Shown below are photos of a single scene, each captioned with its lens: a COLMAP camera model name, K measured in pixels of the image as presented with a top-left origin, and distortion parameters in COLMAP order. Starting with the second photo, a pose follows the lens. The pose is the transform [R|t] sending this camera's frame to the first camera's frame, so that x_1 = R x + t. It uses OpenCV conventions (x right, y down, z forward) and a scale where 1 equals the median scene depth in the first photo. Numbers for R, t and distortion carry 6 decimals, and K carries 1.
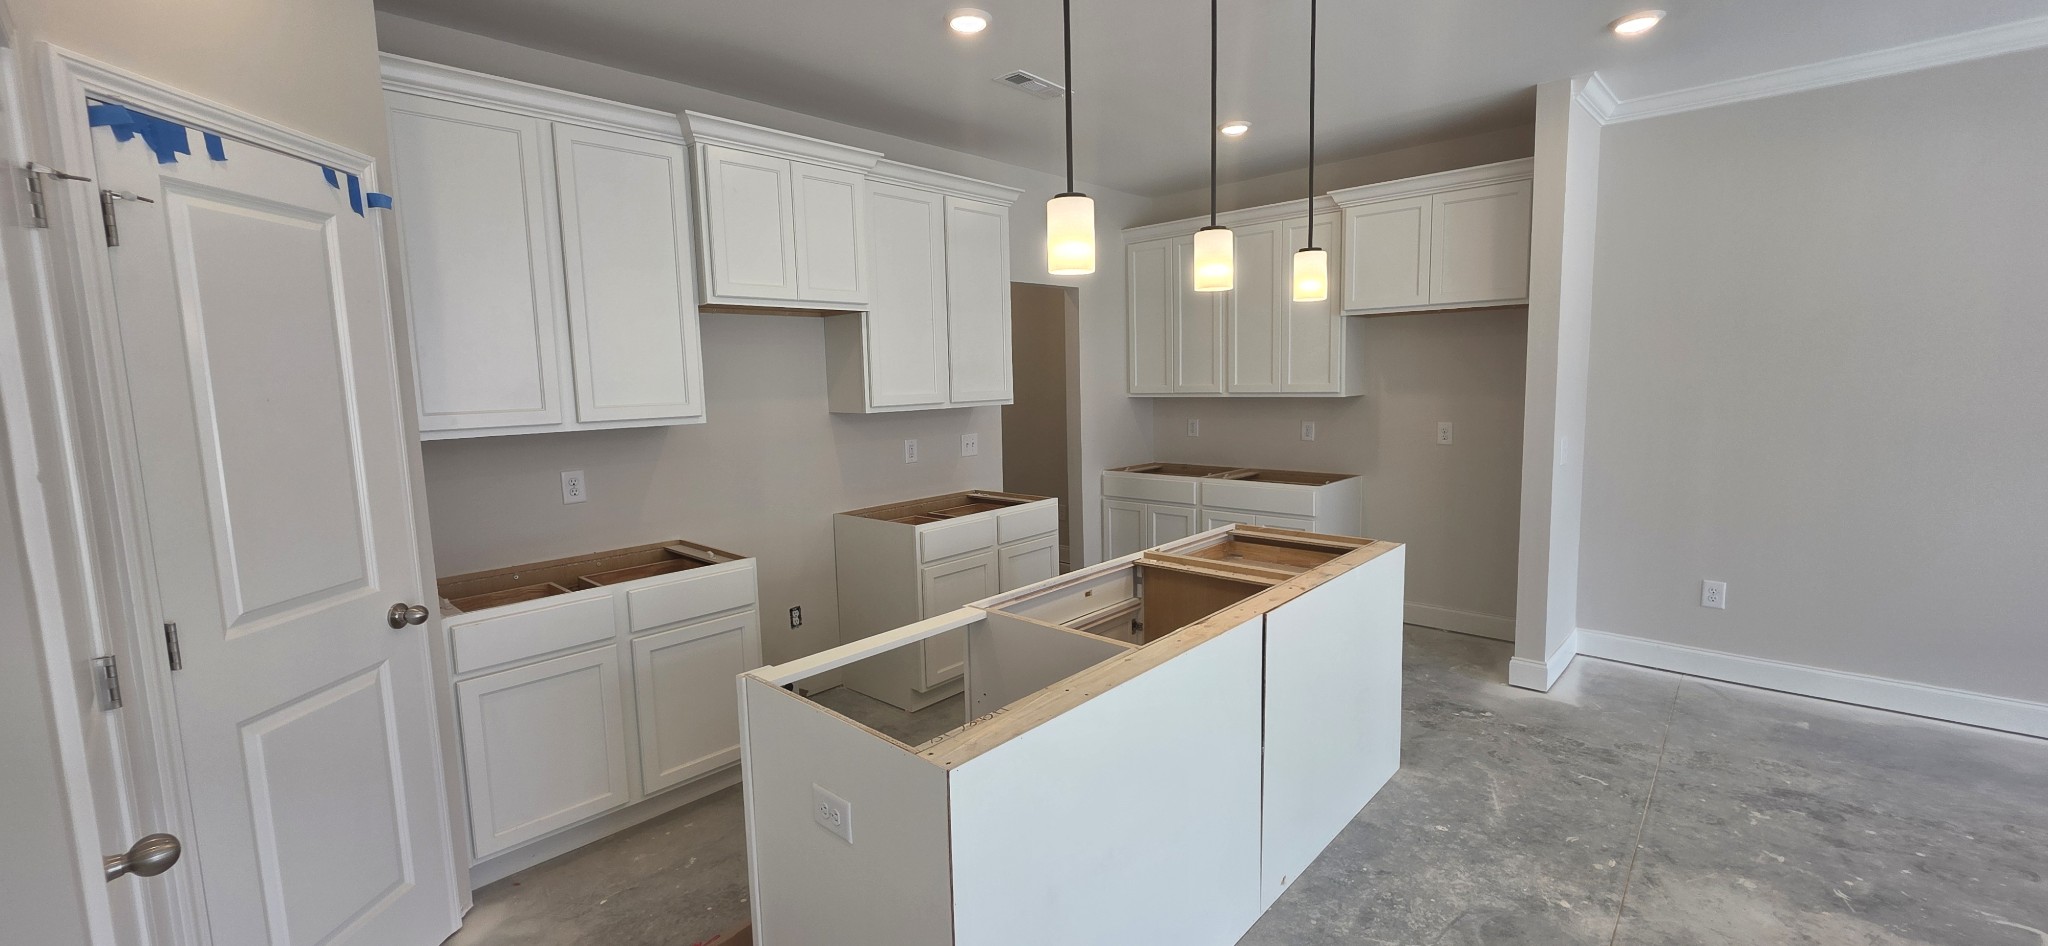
lens RADIAL K [[819.3, 0, 1023.7], [0, 819.3, 465.3], [0, 0, 1]] dist [-0.000801, -0.000334]
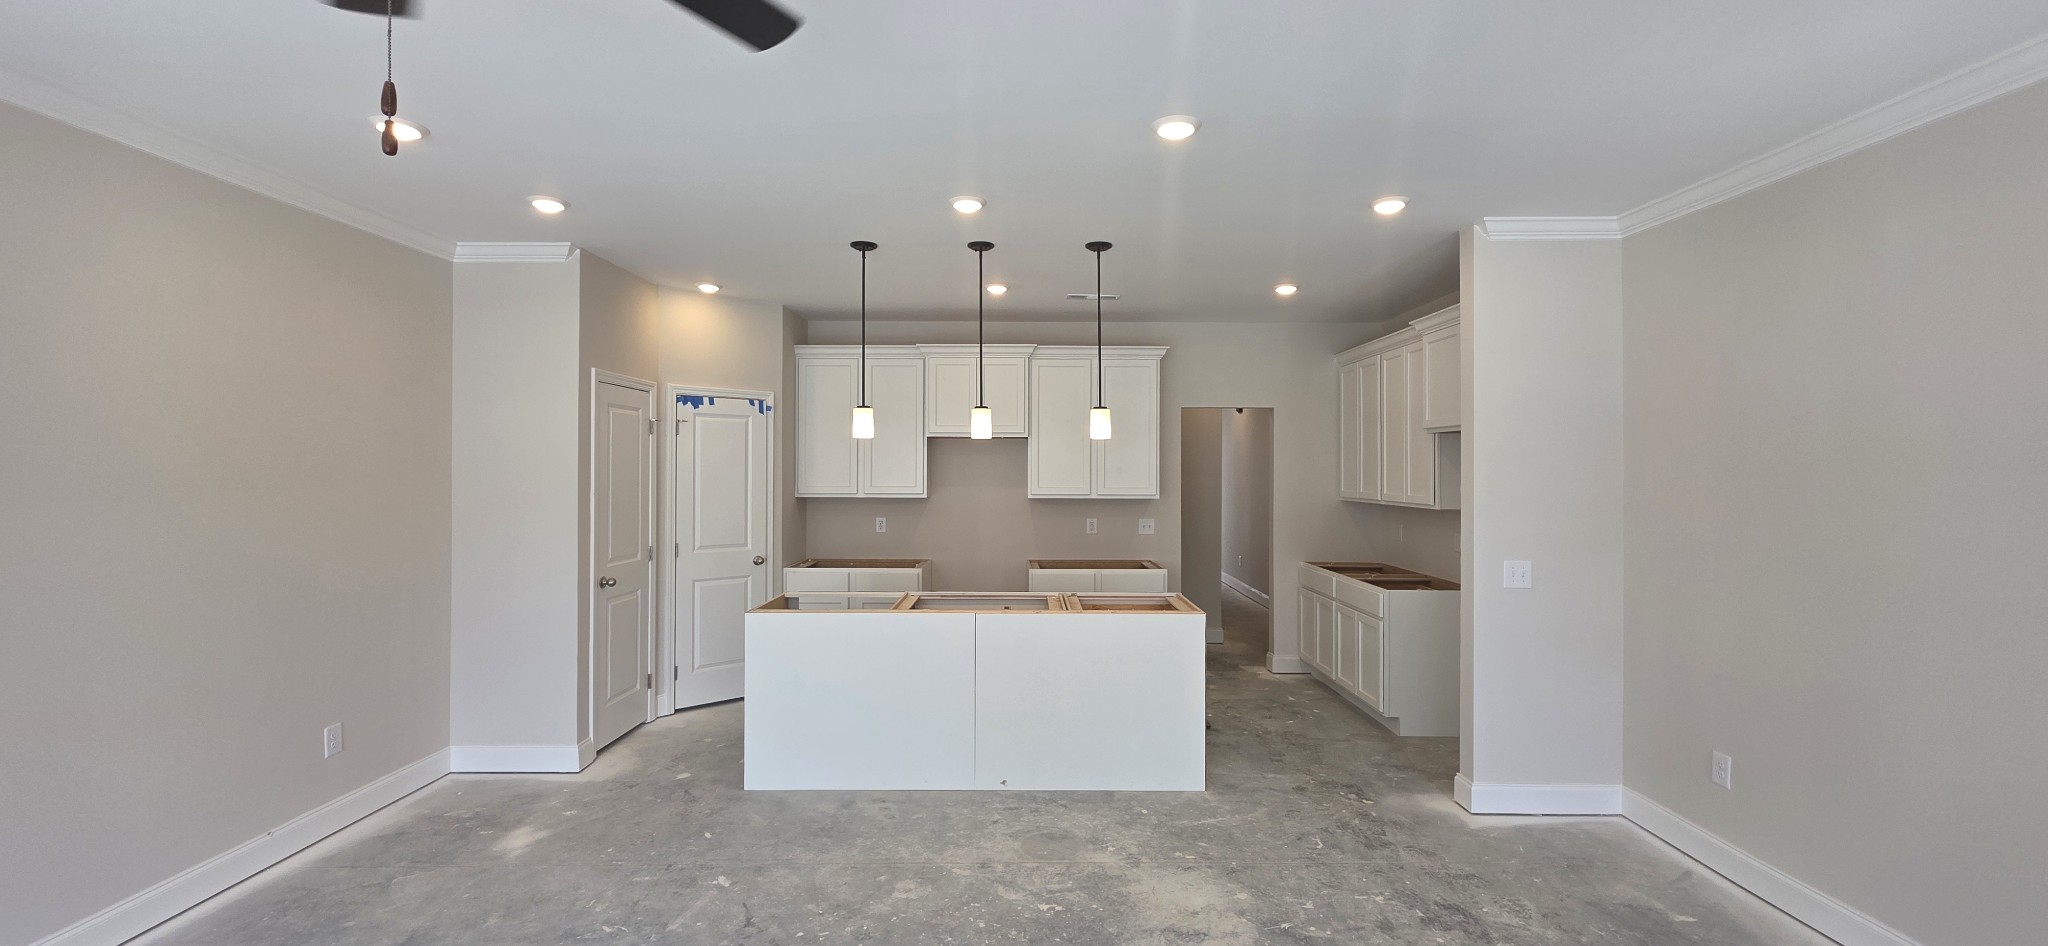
lens RADIAL K [[819.3, 0, 1023.7], [0, 819.3, 465.3], [0, 0, 1]] dist [-0.000801, -0.000334]
pose [[0.679163, 0.024452, -0.733580, 1.295536], [-0.101603, 0.992955, -0.060968, -0.036034], [0.726921, 0.115941, 0.676863, -0.157134]]
